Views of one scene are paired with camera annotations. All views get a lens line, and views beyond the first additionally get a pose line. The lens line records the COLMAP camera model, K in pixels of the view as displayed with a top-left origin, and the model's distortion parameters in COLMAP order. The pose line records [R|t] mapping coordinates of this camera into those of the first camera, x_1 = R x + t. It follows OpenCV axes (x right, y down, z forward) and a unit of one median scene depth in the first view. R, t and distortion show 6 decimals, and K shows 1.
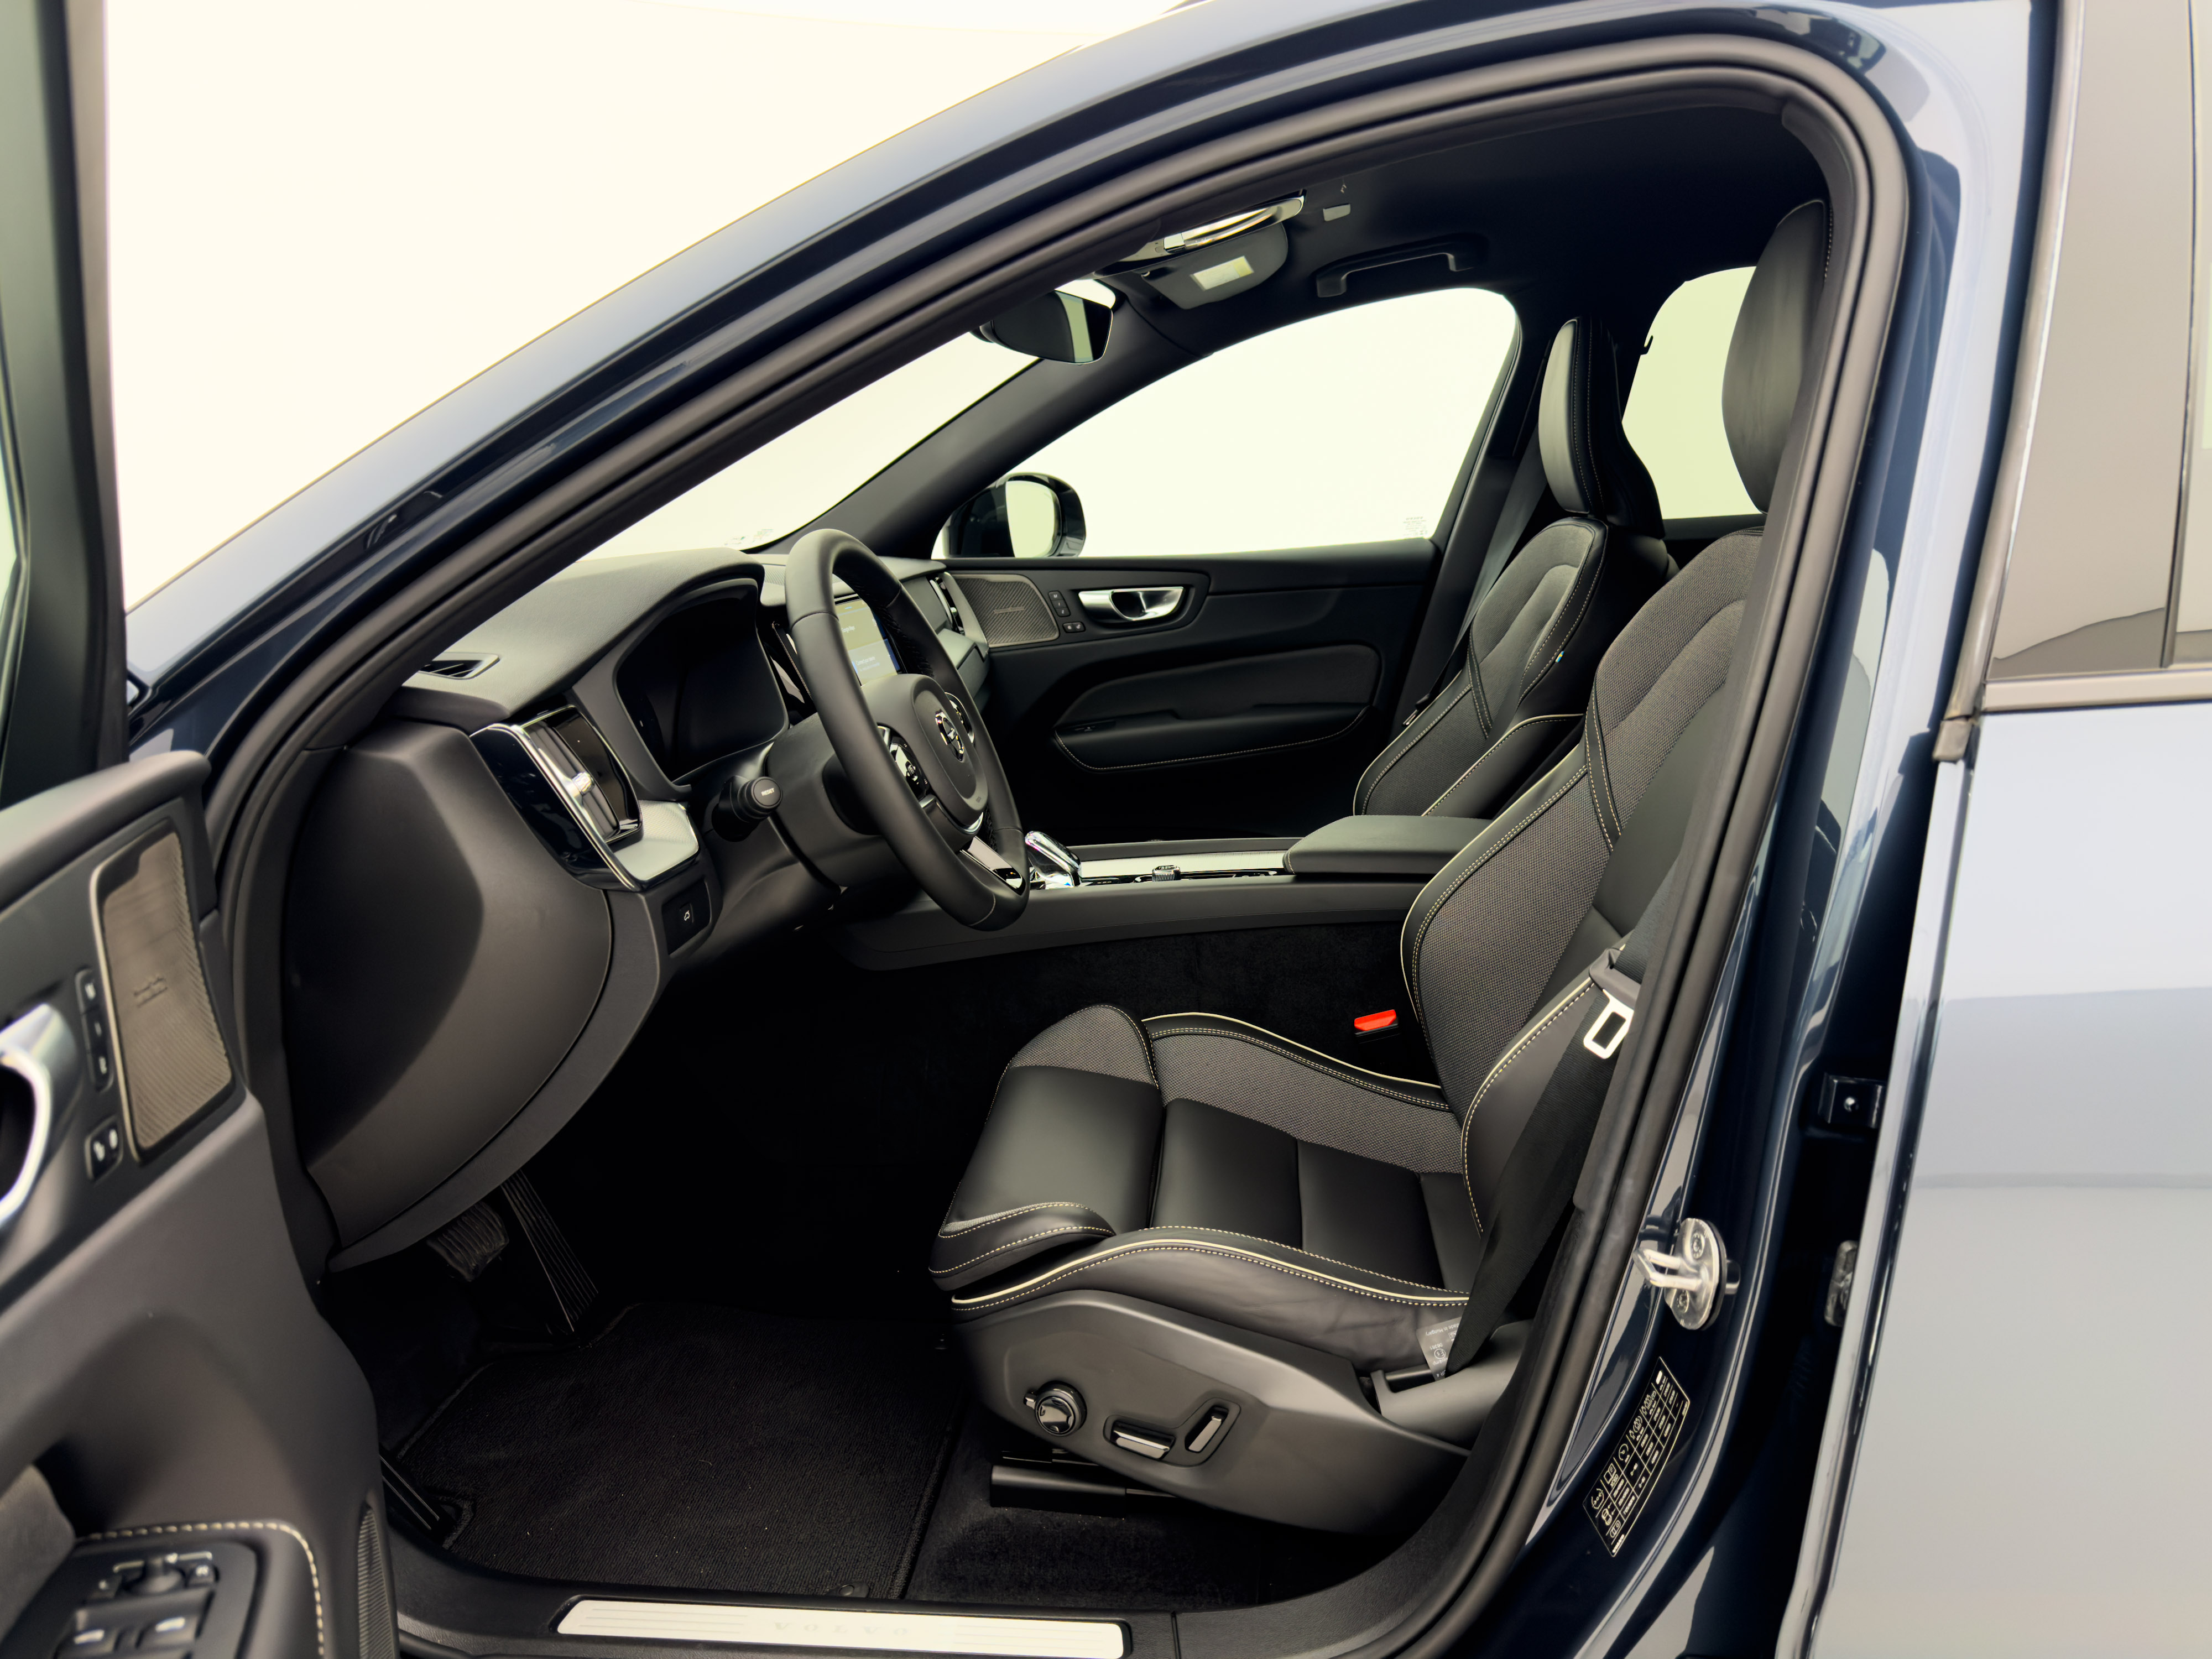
lens RADIAL K [[1568.5, 0, 1102.6], [0, 1568.5, 822.3], [0, 0, 1]] dist [0.003240, -0.016851]
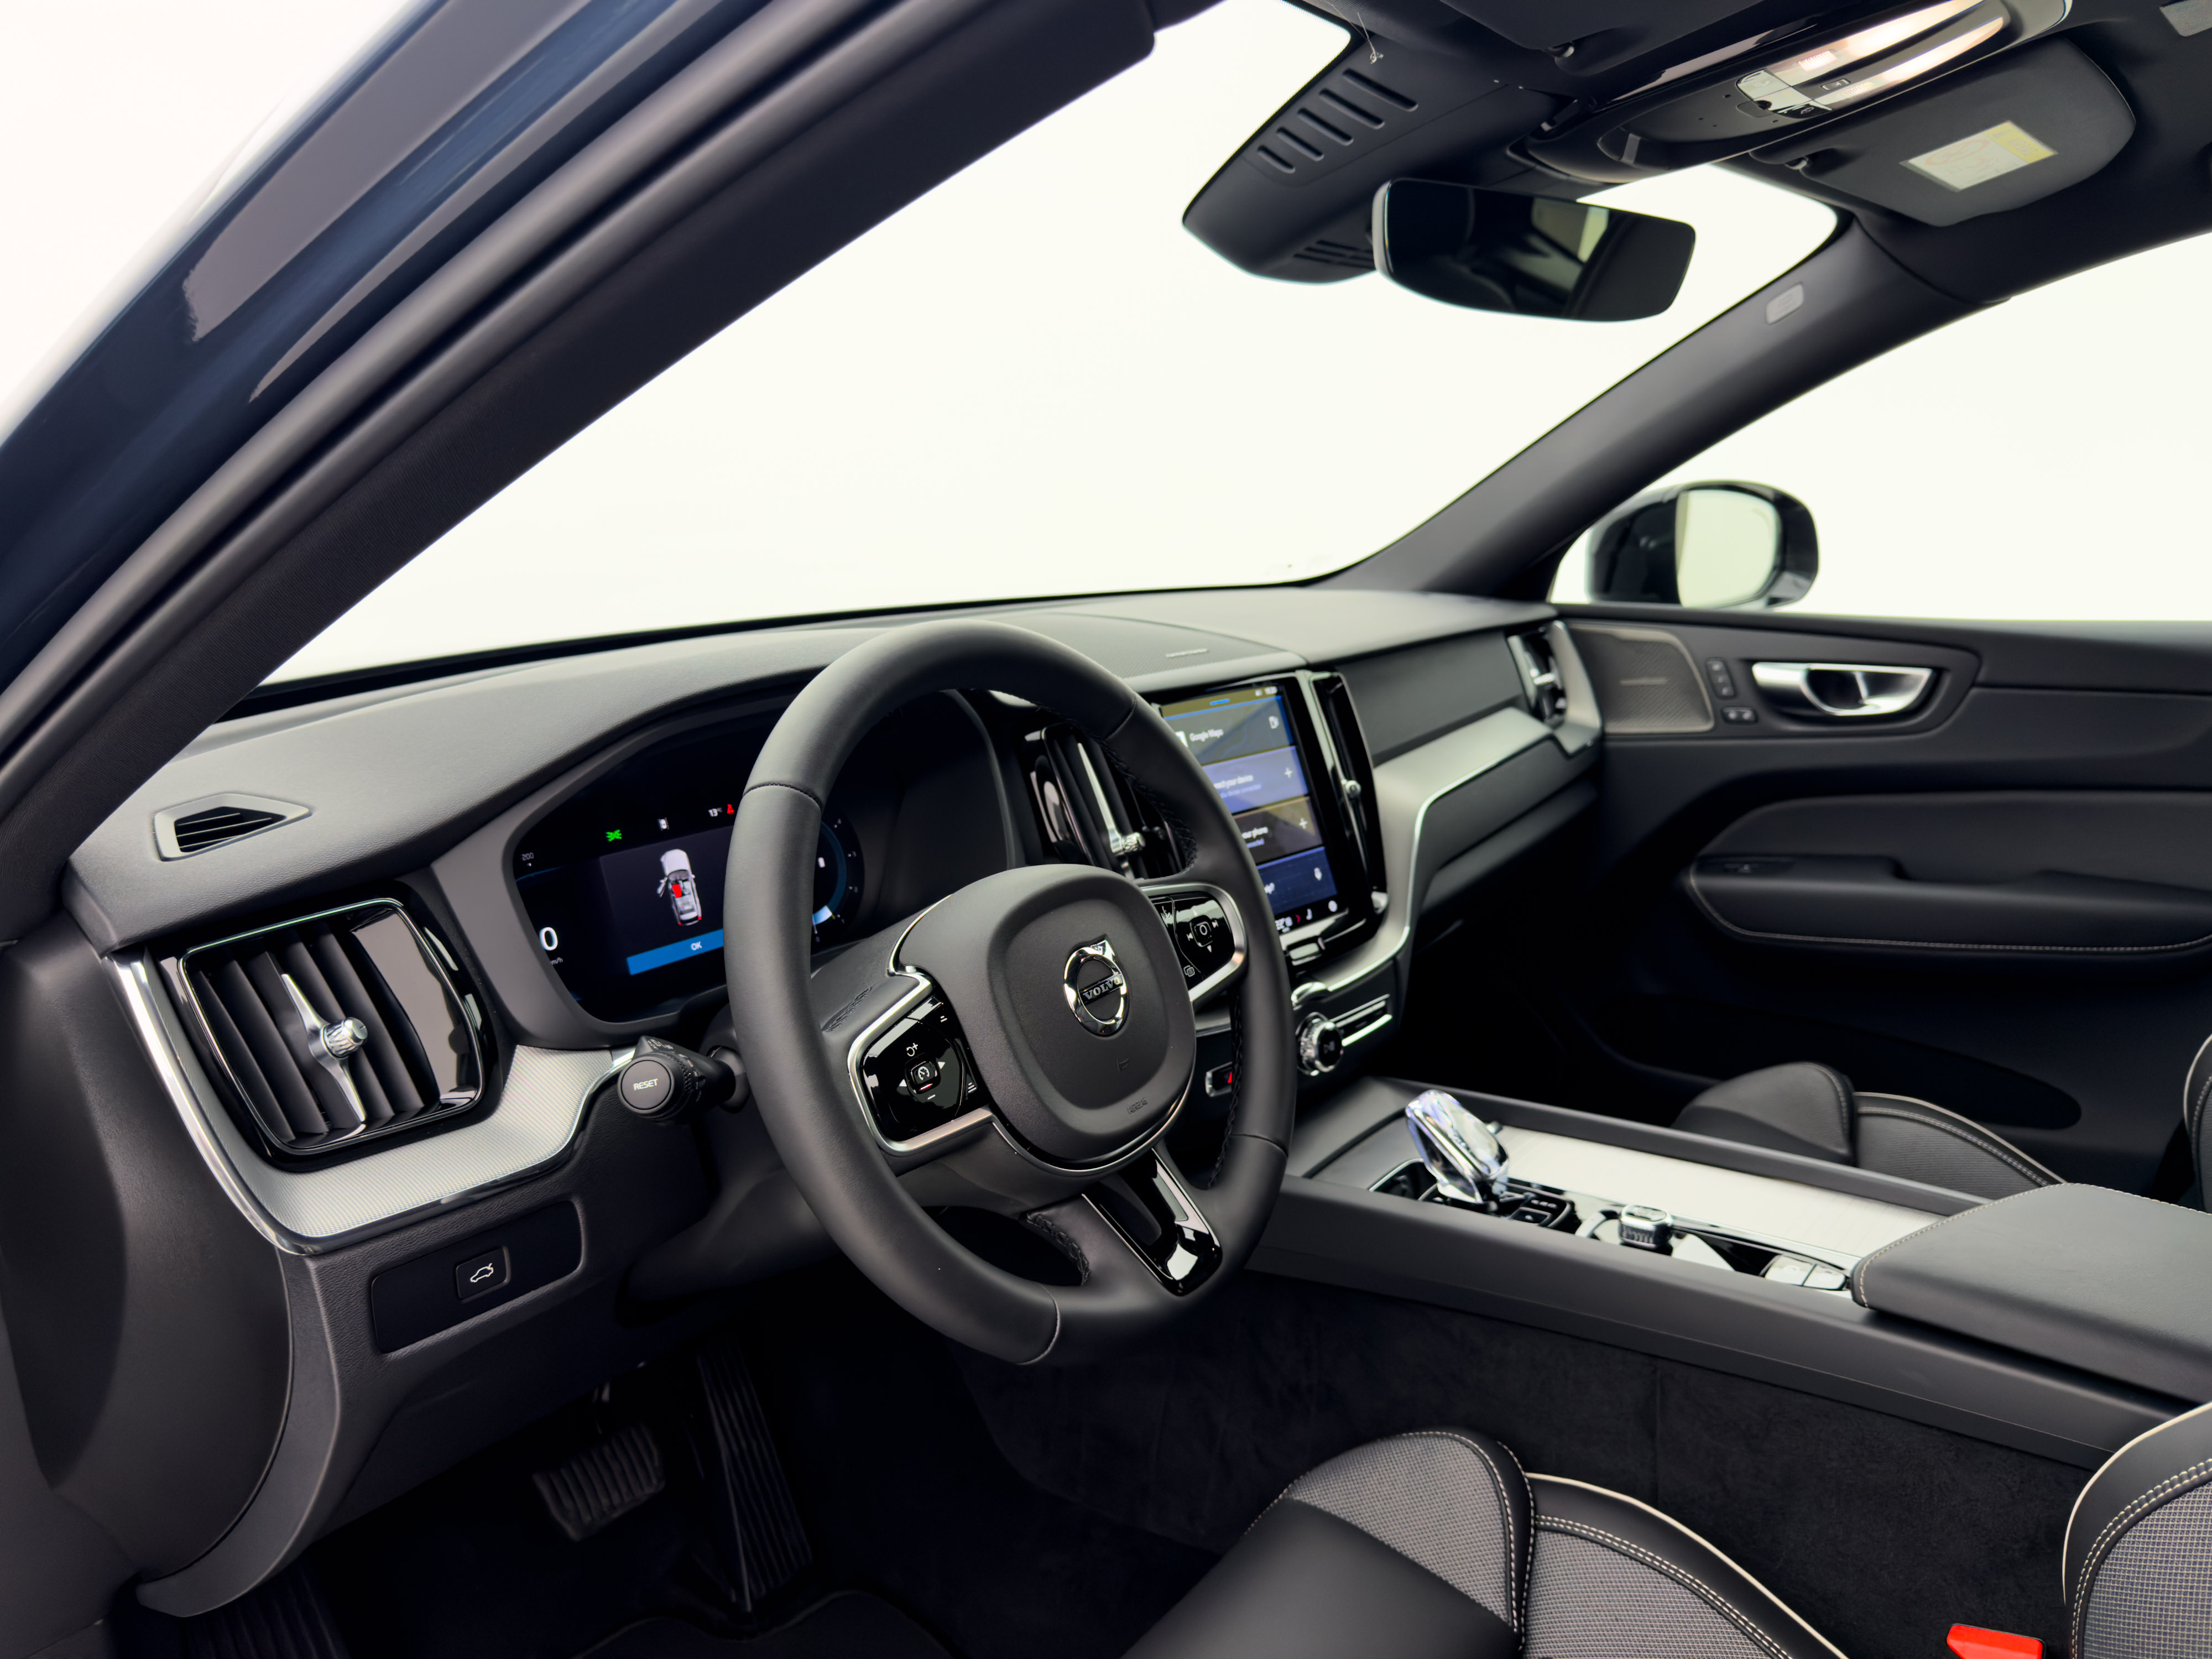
lens RADIAL K [[1568.5, 0, 1102.5], [0, 1568.5, 789.7], [0, 0, 1]] dist [0.003240, -0.016851]
pose [[0.841486, 0.124779, -0.525673, 0.108398], [-0.124513, 0.991563, 0.036051, -0.083434], [0.525736, 0.035117, 0.849922, 0.290475]]
